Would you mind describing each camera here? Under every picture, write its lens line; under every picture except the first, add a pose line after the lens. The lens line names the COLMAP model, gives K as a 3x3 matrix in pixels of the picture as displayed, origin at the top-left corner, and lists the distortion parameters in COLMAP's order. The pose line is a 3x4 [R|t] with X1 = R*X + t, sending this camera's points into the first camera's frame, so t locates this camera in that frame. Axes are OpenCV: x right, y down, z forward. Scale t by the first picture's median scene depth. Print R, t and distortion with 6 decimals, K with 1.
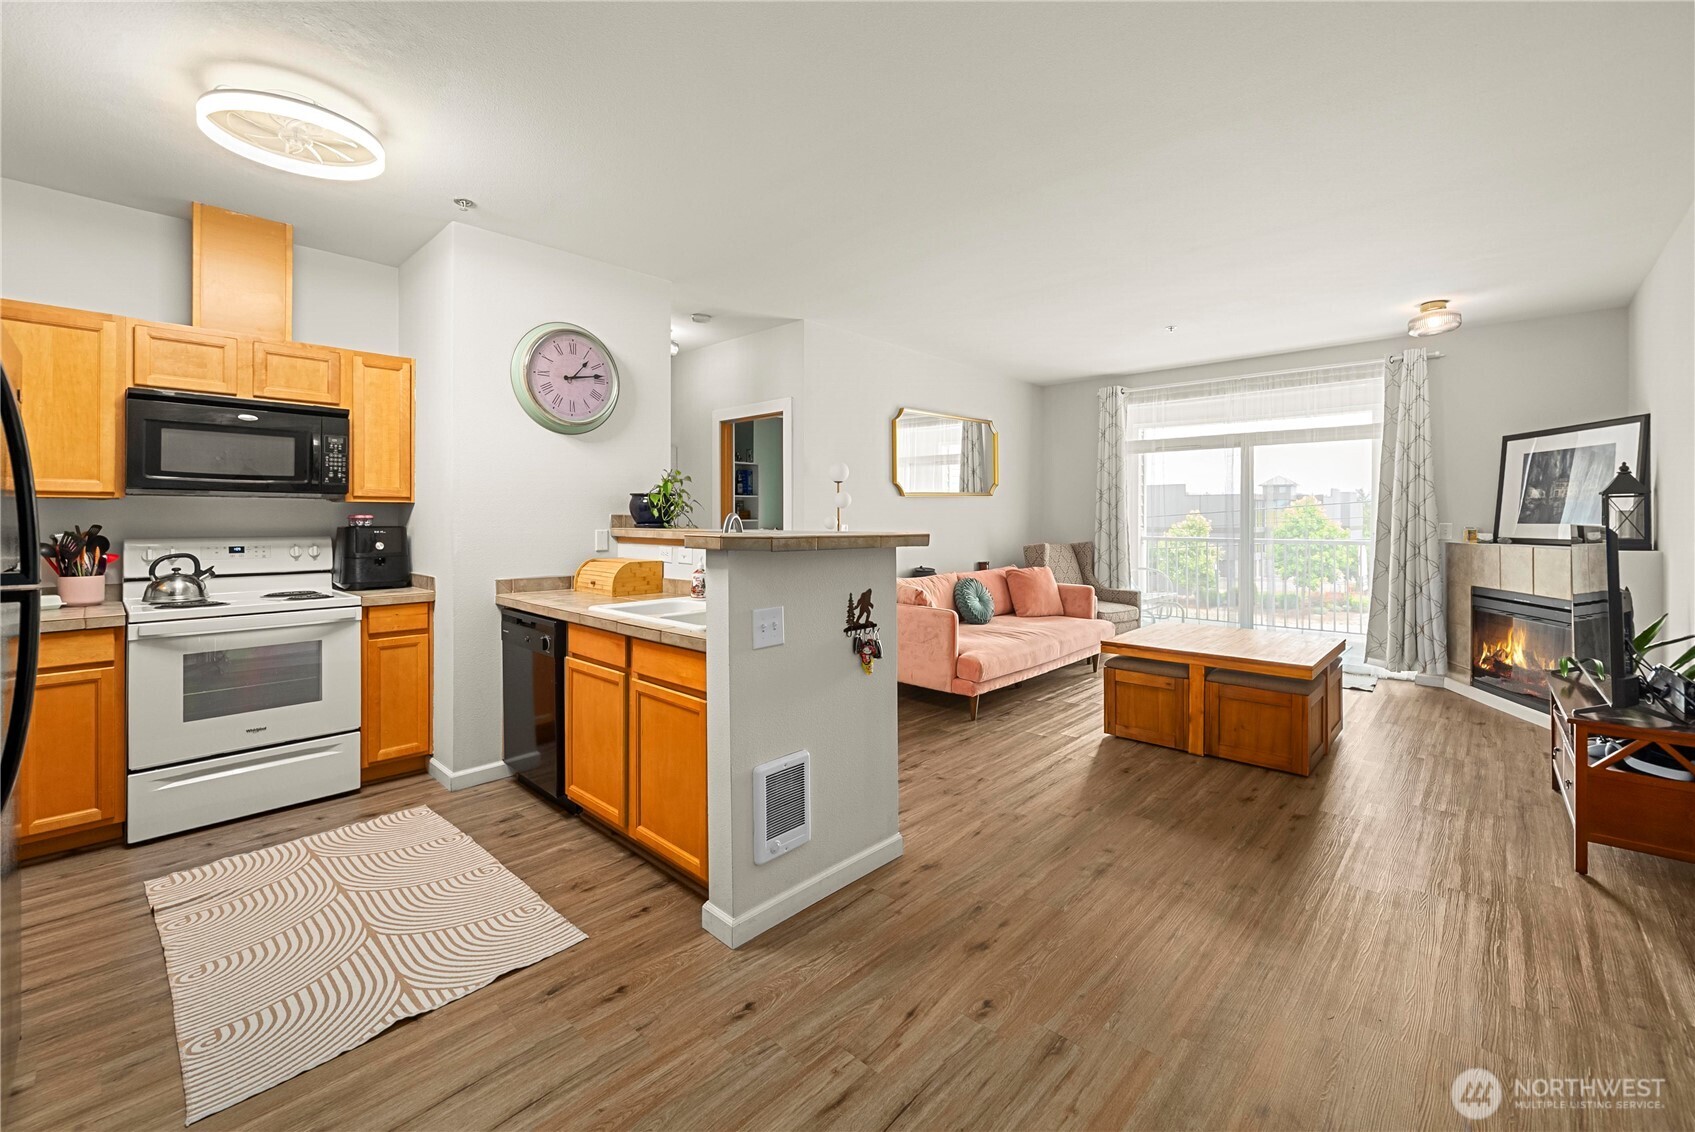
lens RADIAL K [[694.9, 0, 857.2], [0, 694.9, 521.0], [0, 0, 1]] dist [-0.005417, 0.000851]
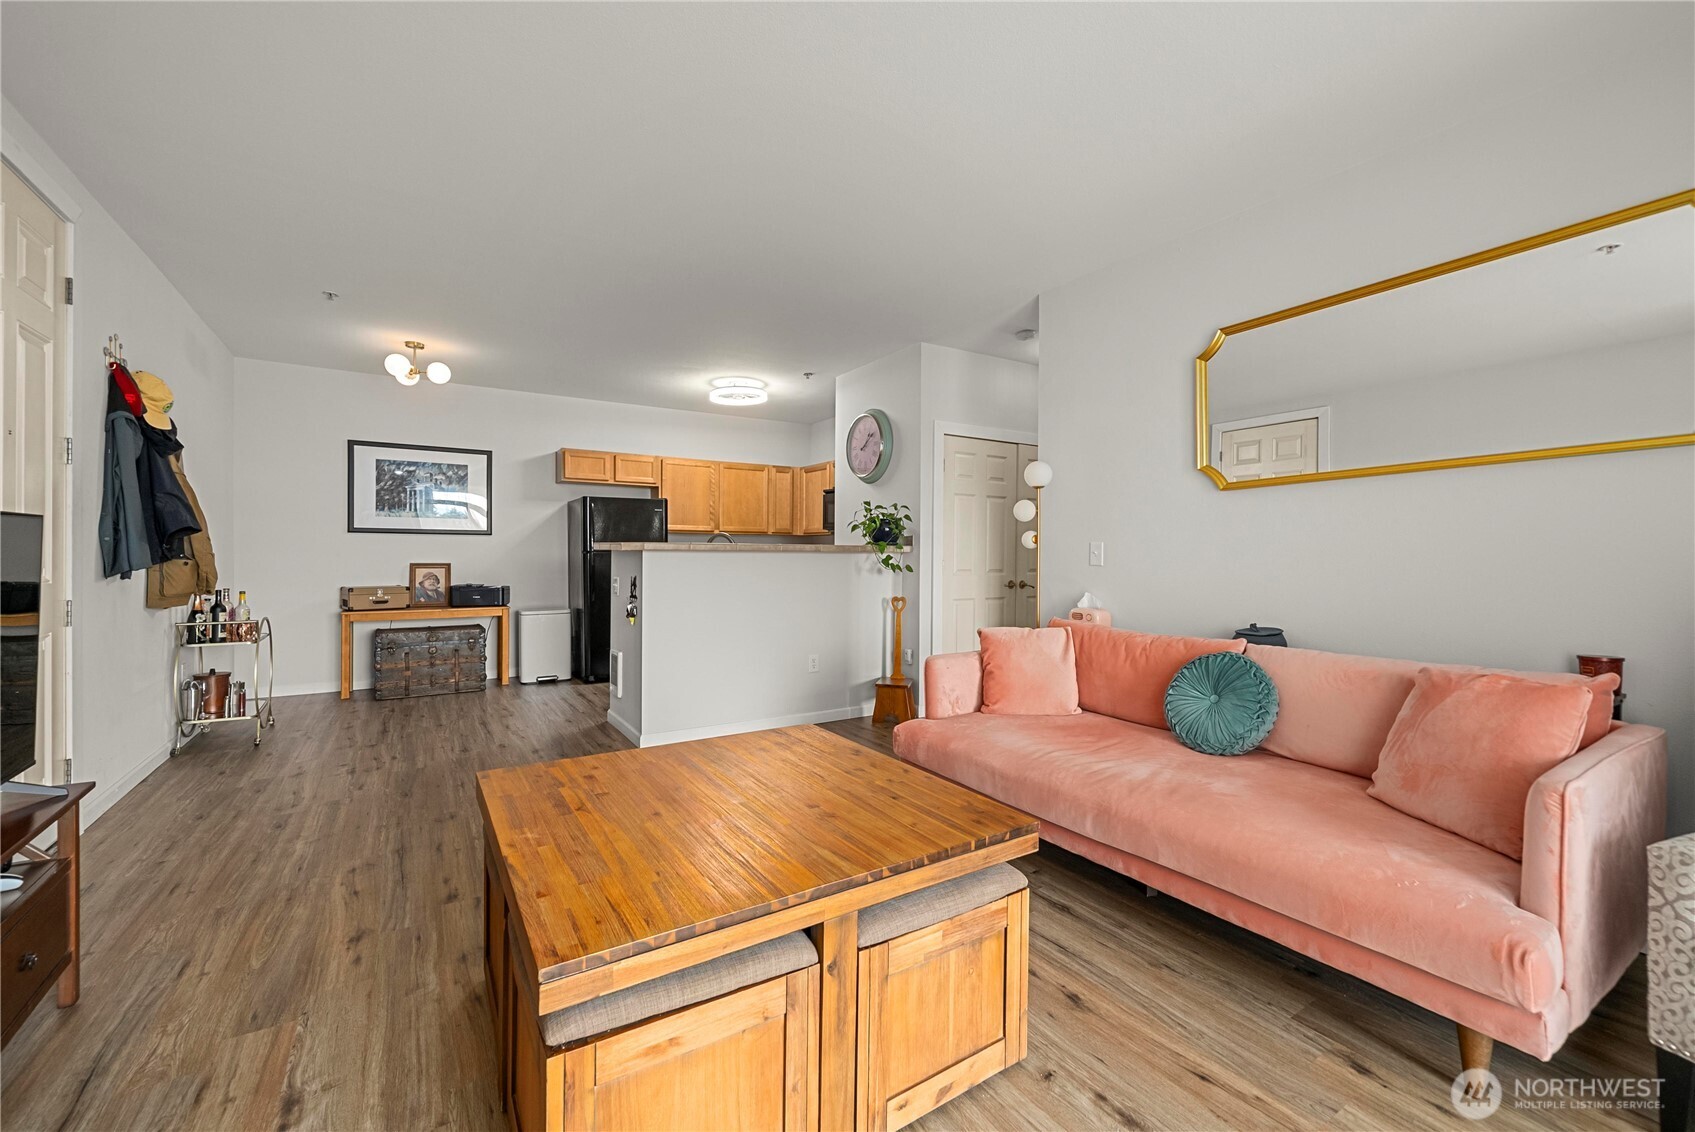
lens RADIAL K [[694.9, 0, 850.7], [0, 694.9, 562.5], [0, 0, 1]] dist [-0.005417, 0.000851]
pose [[-0.257257, 0.011751, -0.966272, 1.043131], [-0.010965, 0.999826, 0.015078, 0.023901], [0.966281, 0.014474, -0.257084, 1.338147]]
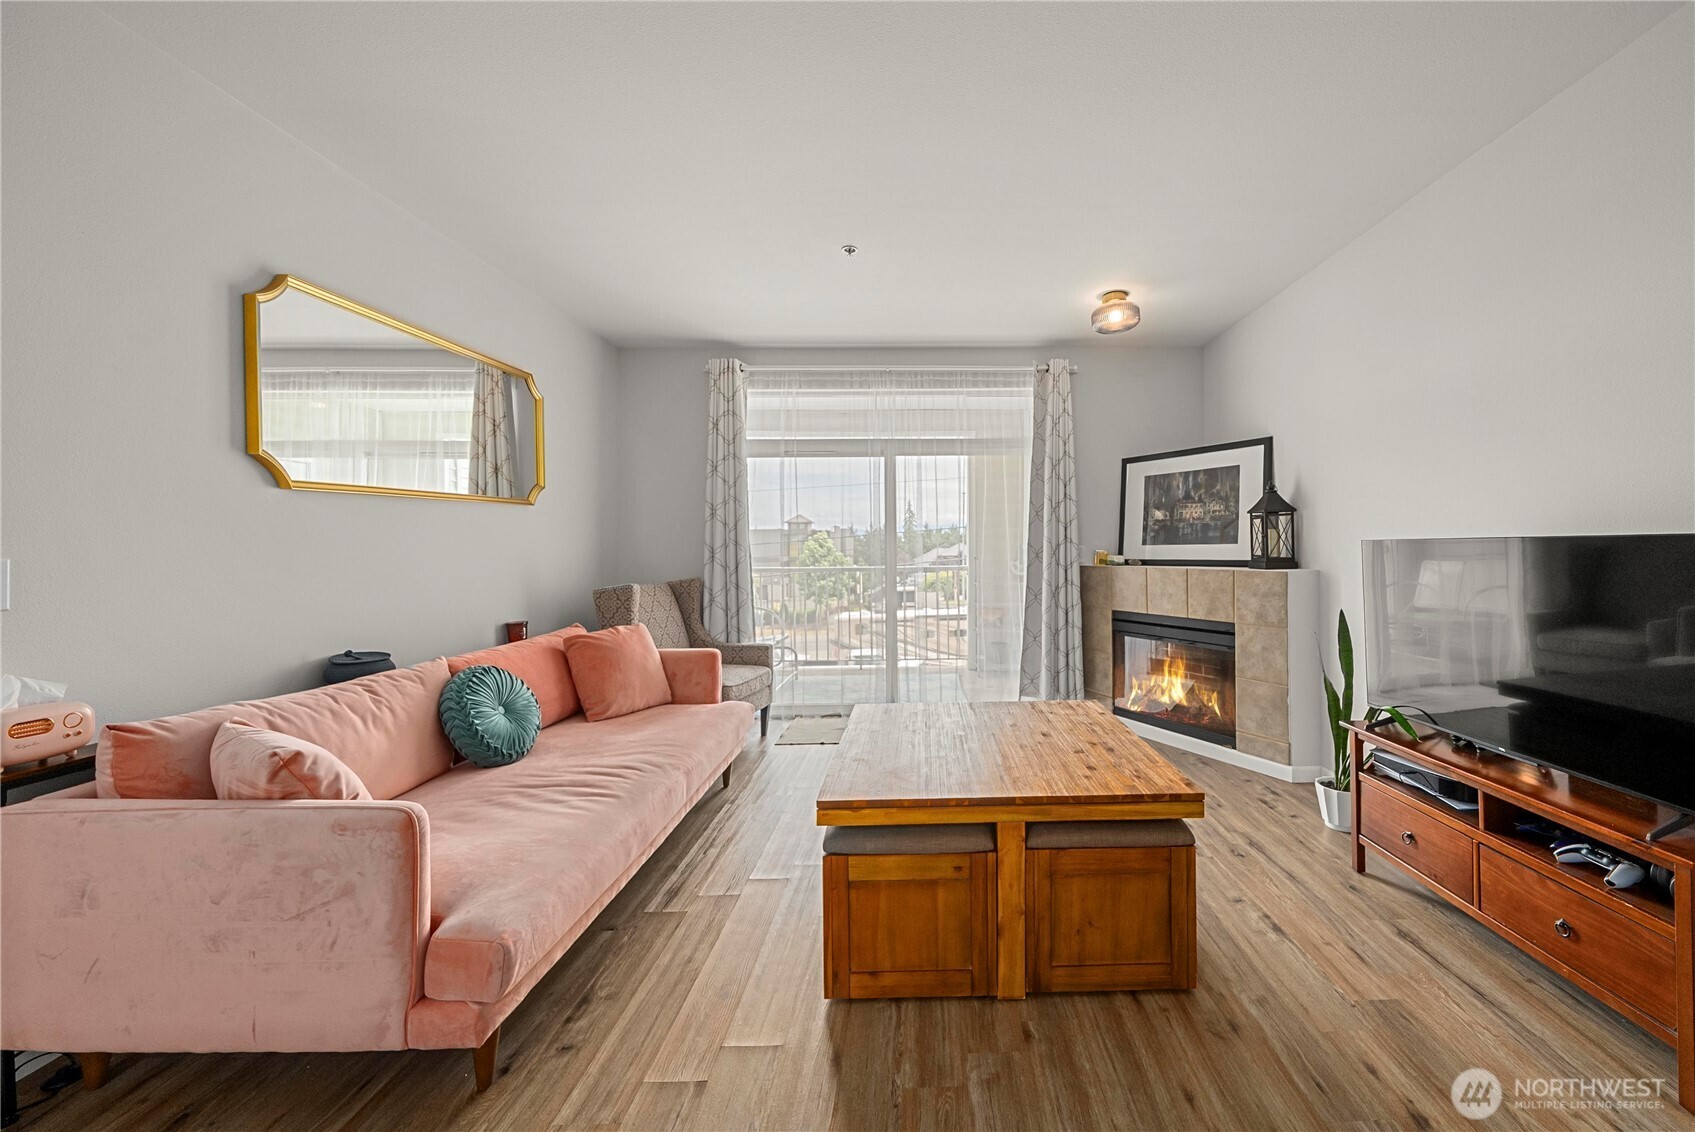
lens RADIAL K [[630.1, 0, 931.7], [0, 630.1, 544.7], [0, 0, 1]] dist [-0.005682, 0.000425]
pose [[0.724074, -0.003684, 0.689712, 0.135503], [0.012799, 0.999885, -0.008095, 0.008749], [-0.689603, 0.014689, 0.724038, 0.725980]]
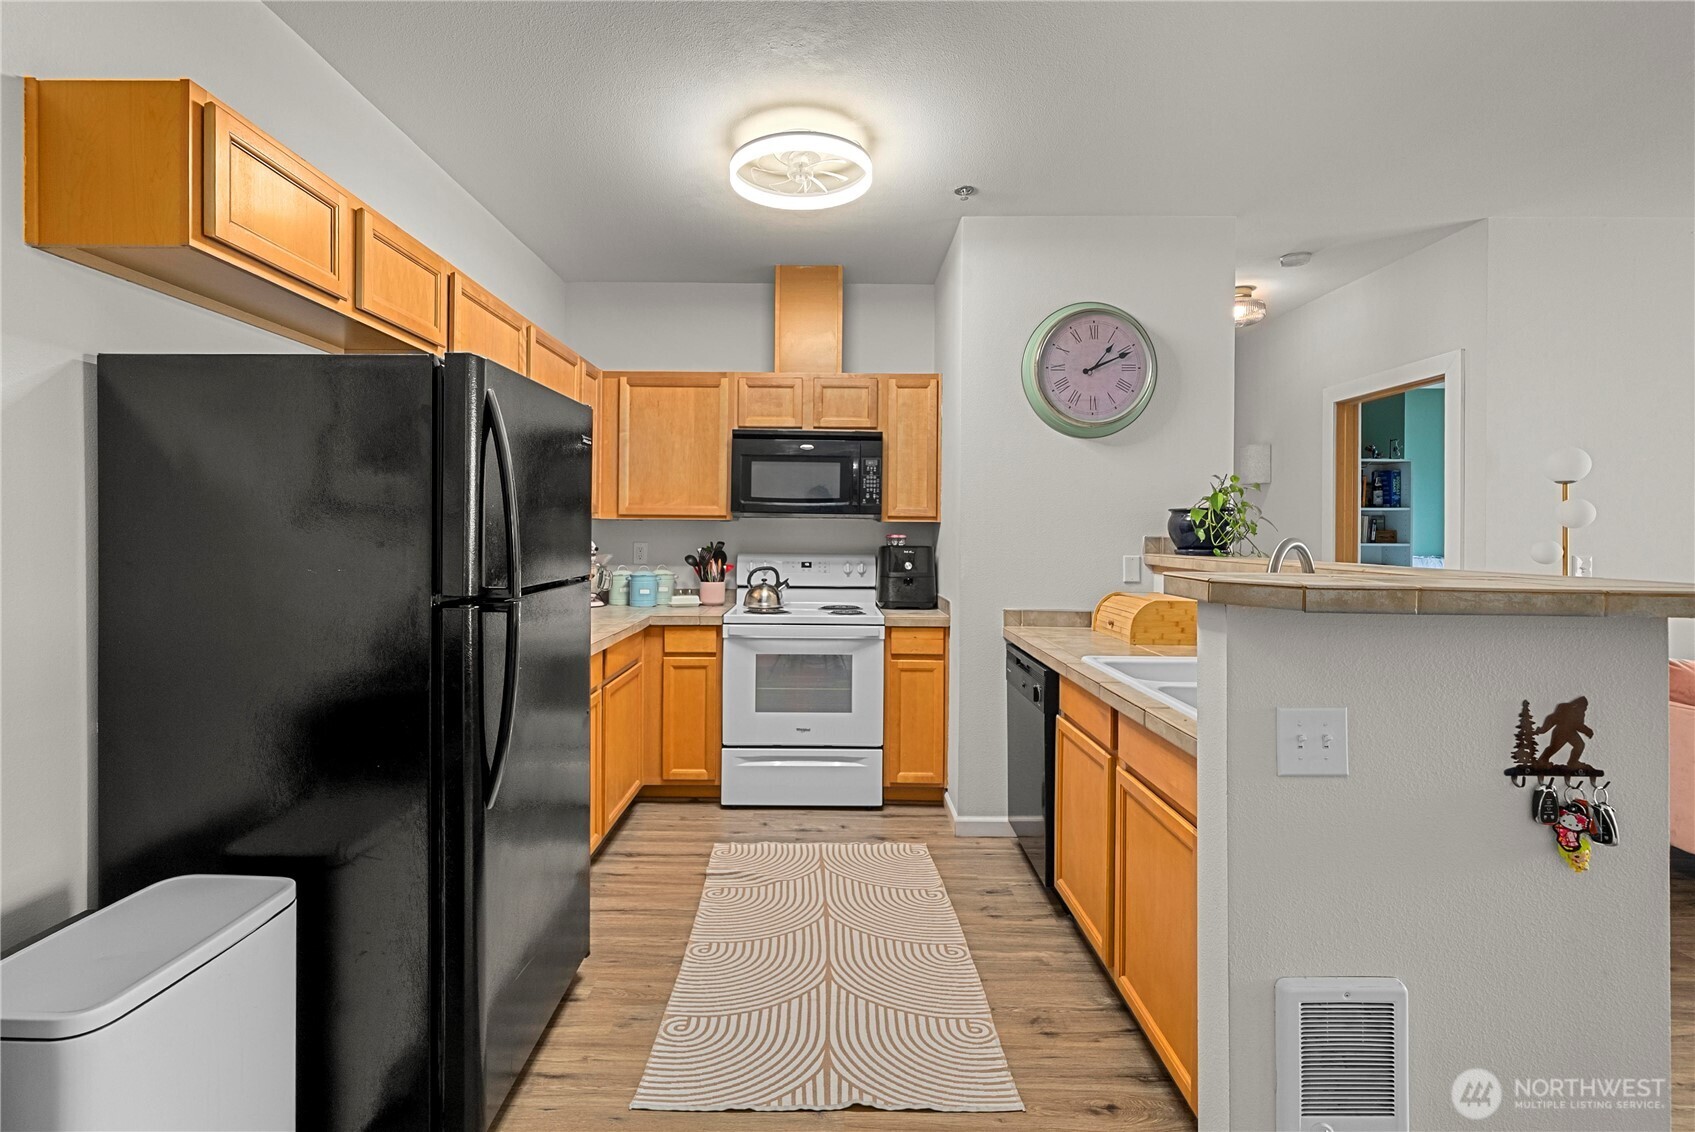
lens RADIAL K [[762.6, 0, 822.5], [0, 762.6, 533.1], [0, 0, 1]] dist [0.002737, 0.000182]
pose [[0.670972, 0.006922, -0.741450, 0.039885], [-0.012475, 0.999920, -0.001955, -0.007256], [0.741377, 0.010561, 0.671005, 0.164884]]
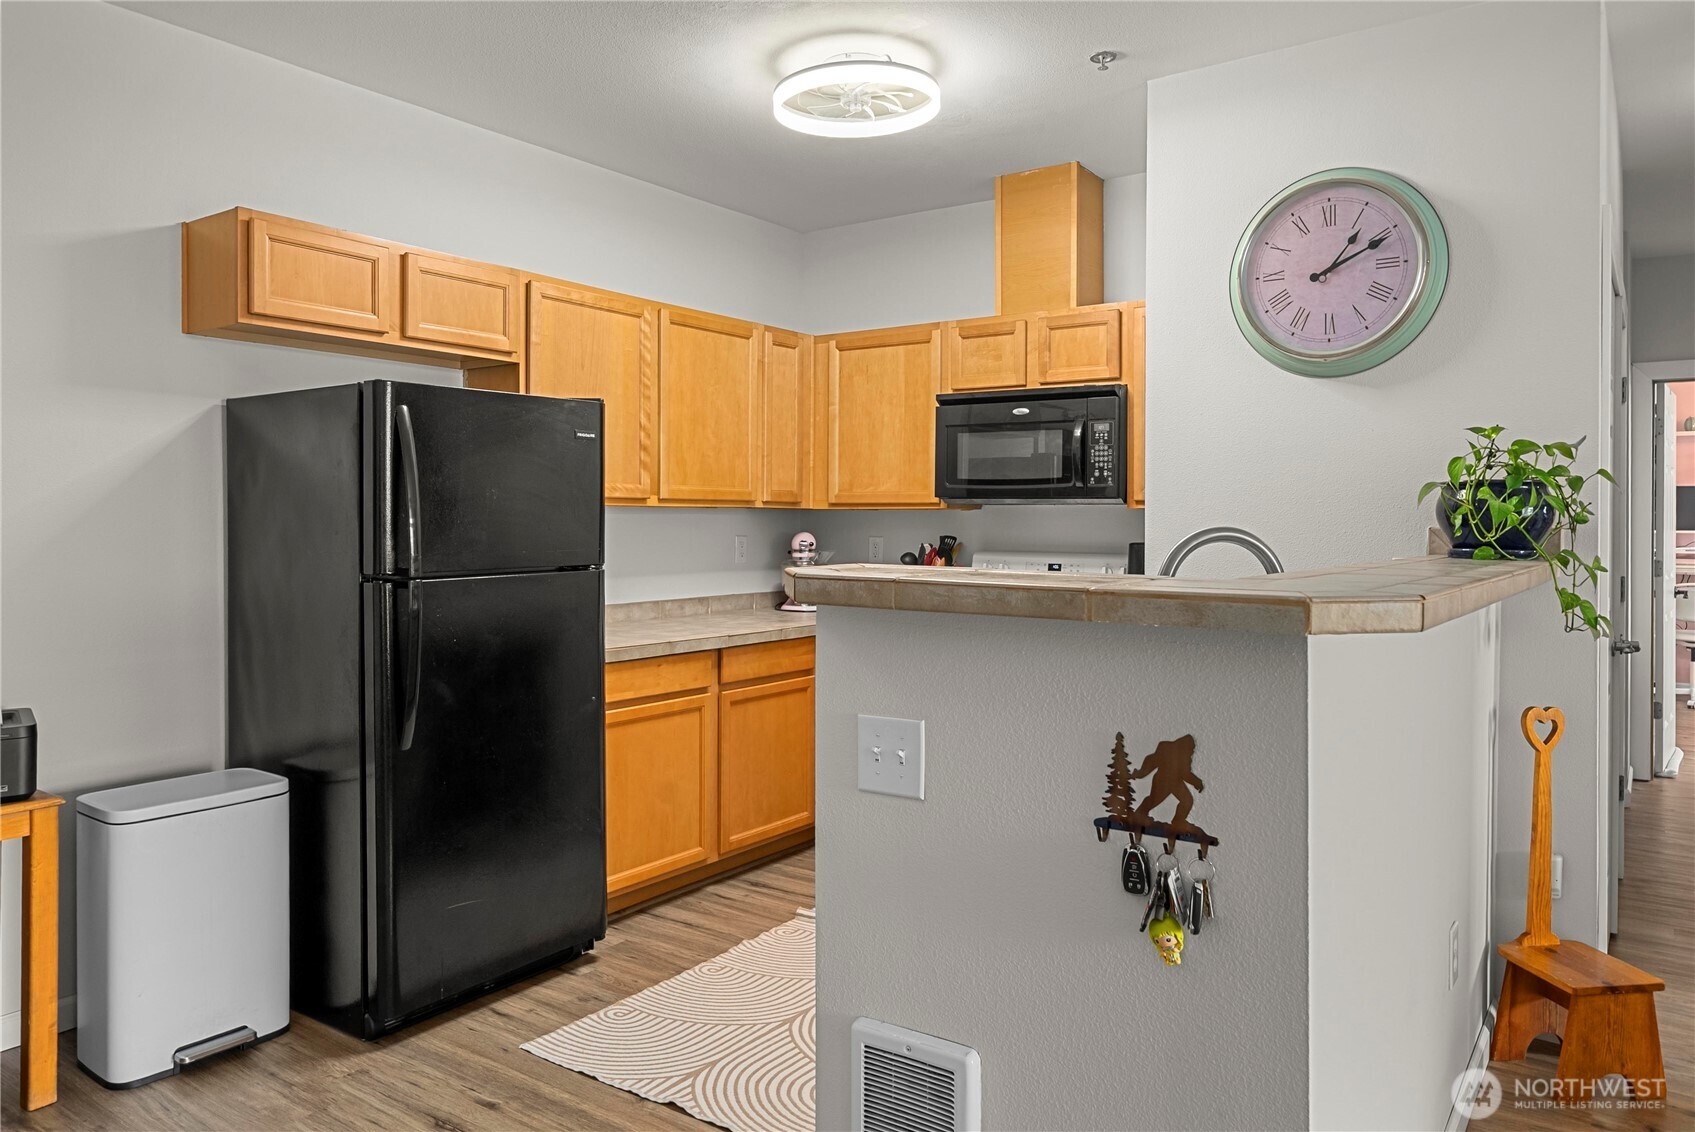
lens RADIAL K [[1157.9, 0, 844.8], [0, 1157.9, 523.3], [0, 0, 1]] dist [-0.004866, 0.003246]
pose [[0.124782, 0.001594, -0.992183, 0.416014], [-0.009743, 0.999952, 0.000382, -0.008948], [0.992136, 0.009619, 0.124792, 0.513280]]
